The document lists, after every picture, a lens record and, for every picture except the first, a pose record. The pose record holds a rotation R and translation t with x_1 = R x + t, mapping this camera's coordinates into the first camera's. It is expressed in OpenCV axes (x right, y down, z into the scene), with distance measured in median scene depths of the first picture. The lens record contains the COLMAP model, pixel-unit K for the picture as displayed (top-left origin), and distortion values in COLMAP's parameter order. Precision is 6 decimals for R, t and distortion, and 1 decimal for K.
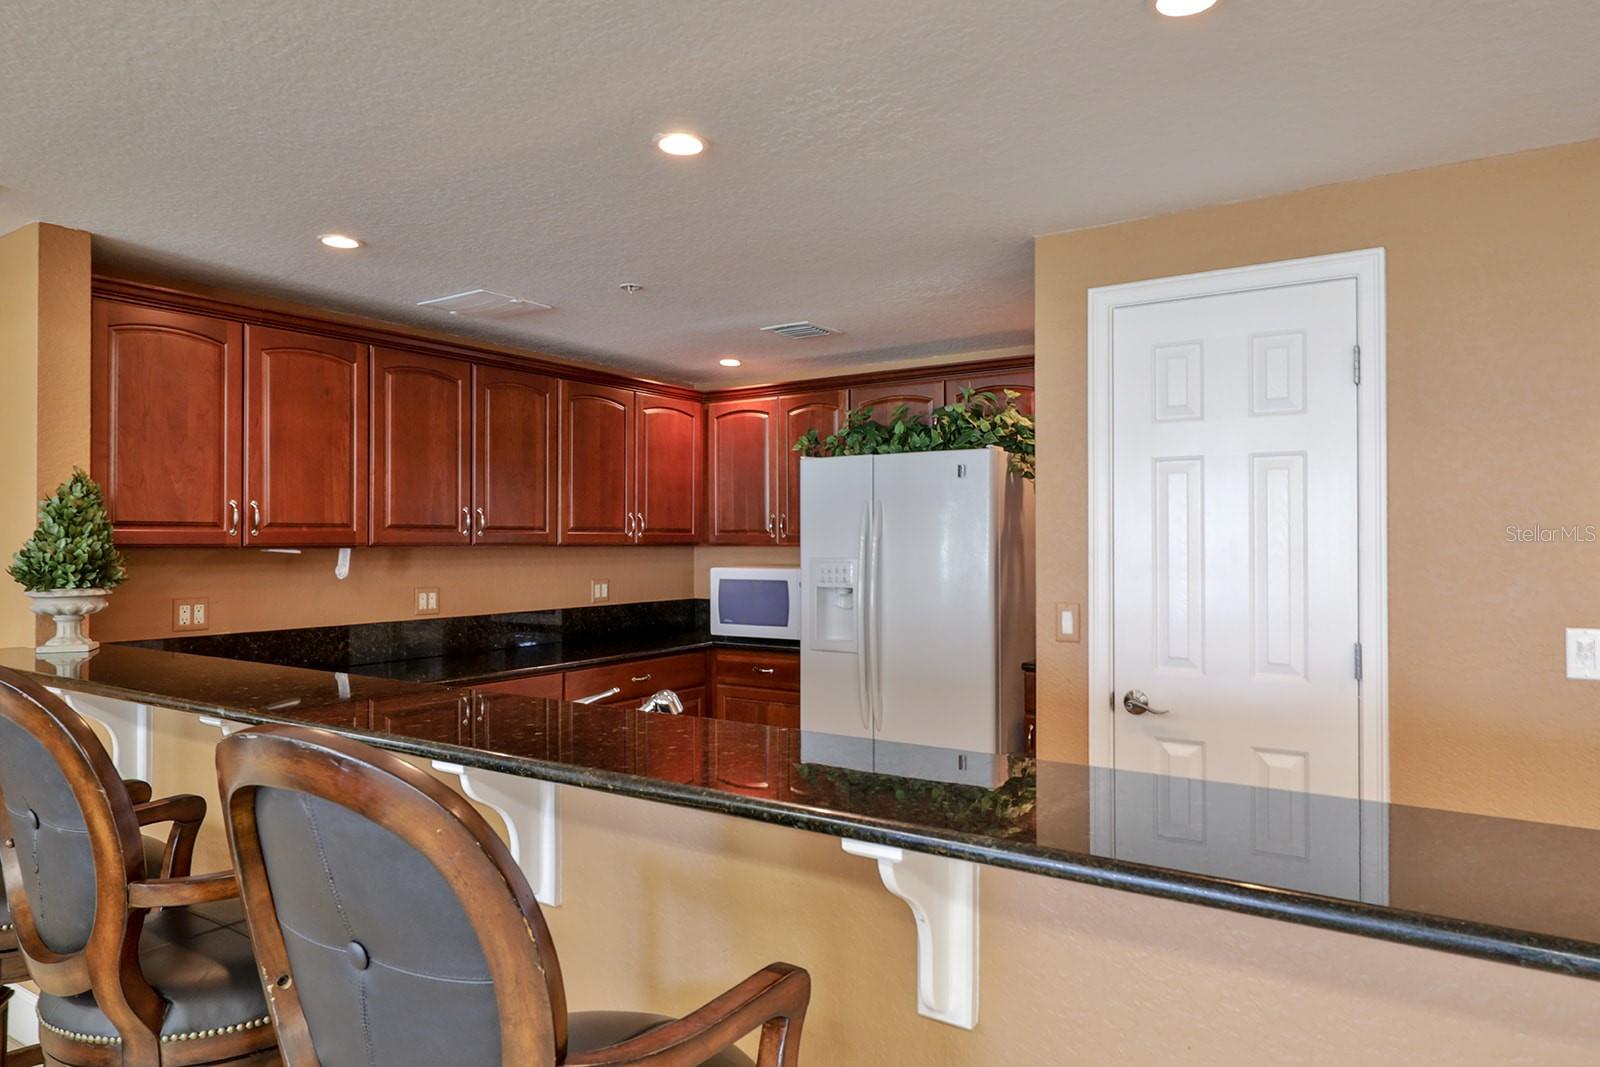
lens RADIAL K [[984.0, 0, 800.6], [0, 984.0, 534.6], [0, 0, 1]] dist [0.000009, 0.000005]
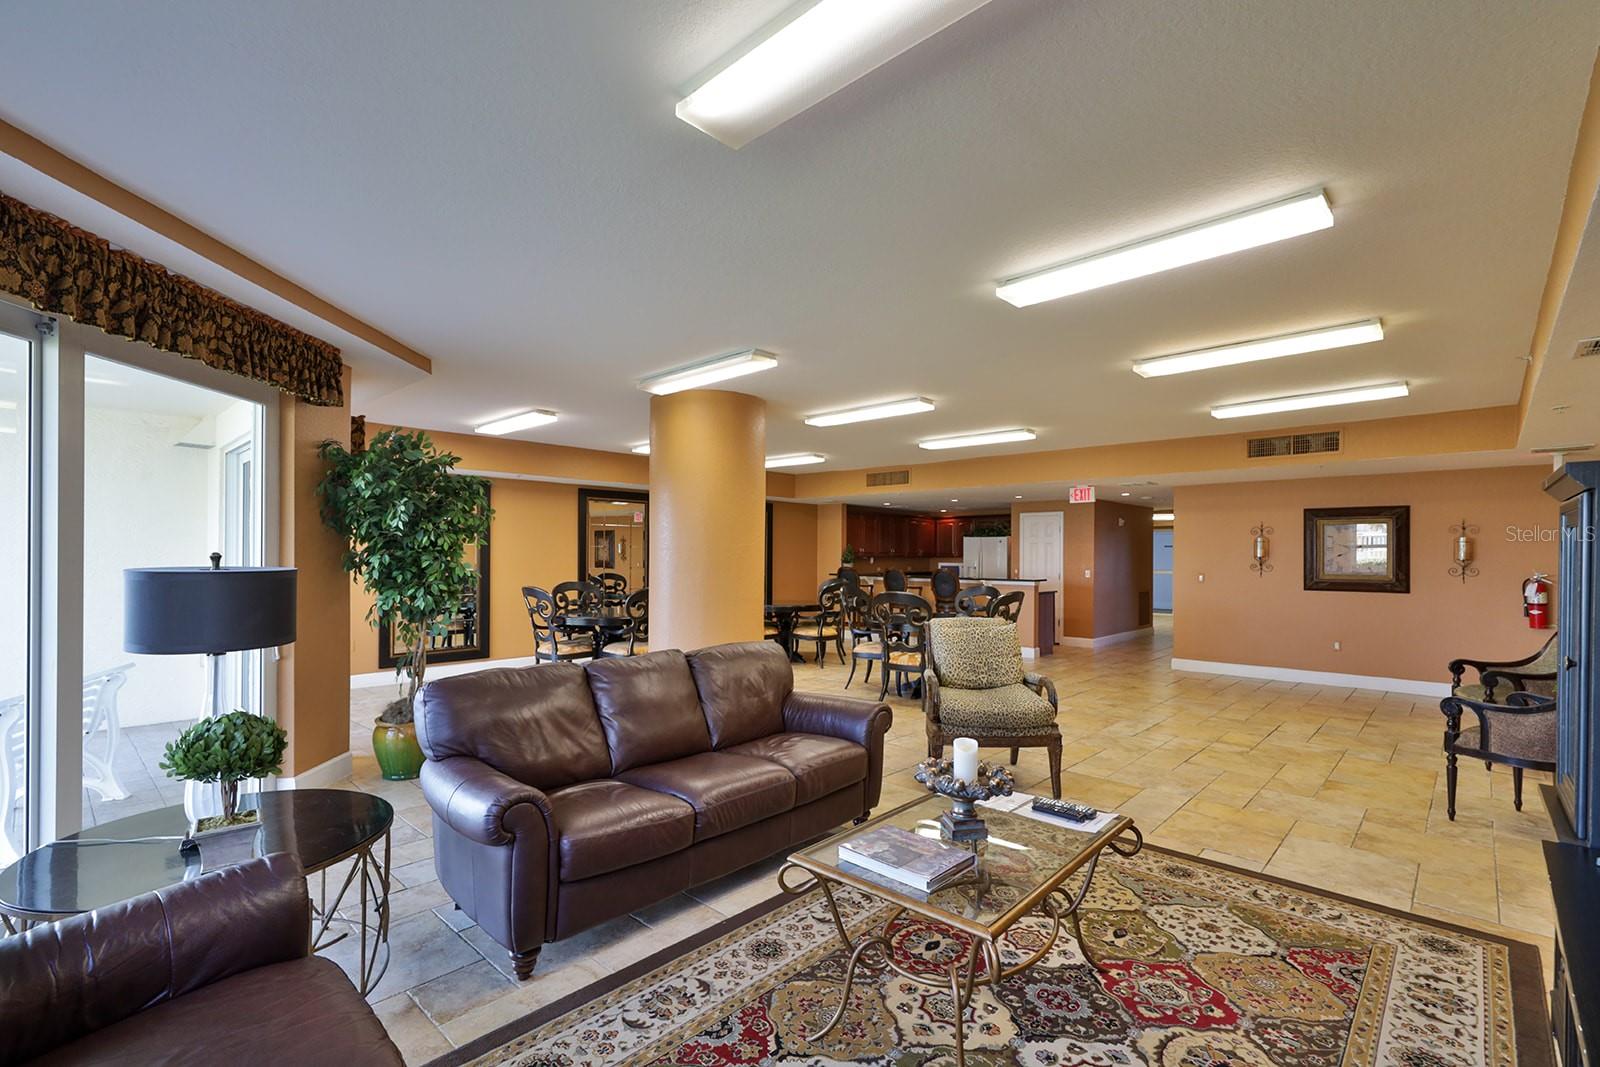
lens RADIAL K [[729.5, 0, 803.8], [0, 729.5, 545.7], [0, 0, 1]] dist [-0.000315, -0.000372]
pose [[0.986643, 0.004595, -0.162832, -0.165747], [-0.005379, 0.999976, -0.004378, -0.021985], [0.162808, 0.005195, 0.986644, -2.209595]]
